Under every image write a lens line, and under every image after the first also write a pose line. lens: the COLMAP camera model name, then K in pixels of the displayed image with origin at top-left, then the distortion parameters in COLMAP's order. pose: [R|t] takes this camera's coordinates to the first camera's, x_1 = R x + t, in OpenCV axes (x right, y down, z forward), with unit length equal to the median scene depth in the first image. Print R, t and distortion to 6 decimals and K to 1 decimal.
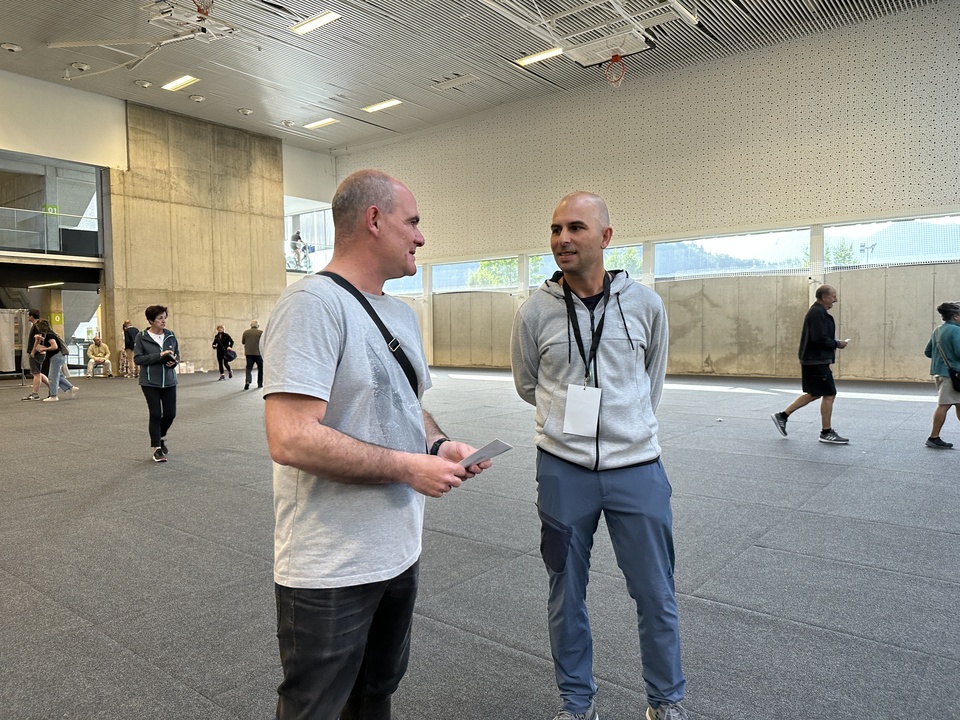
lens RADIAL K [[679.3, 0, 480.0], [0, 679.3, 360.0], [0, 0, 1]] dist [0.000542, -0.004590]
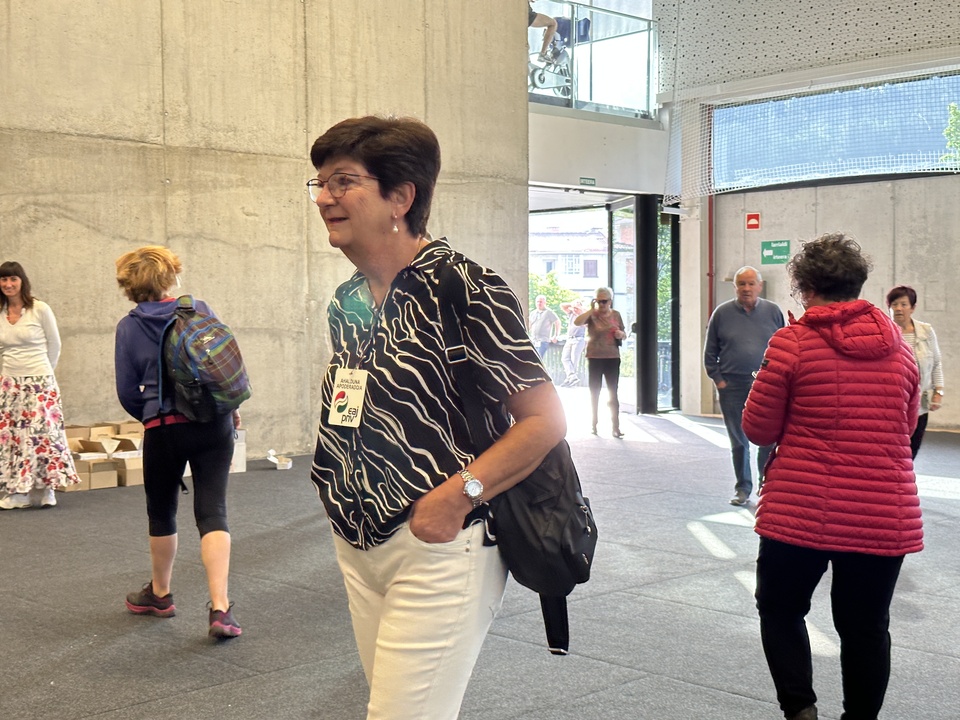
lens RADIAL K [[1336.9, 0, 480.0], [0, 1336.9, 360.0], [0, 0, 1]] dist [0.185905, -0.406529]
pose [[0.991759, 0.005601, -0.127996, -0.254344], [-0.006428, 0.999961, -0.006044, -0.018312], [0.127957, 0.006816, 0.991756, 0.484144]]
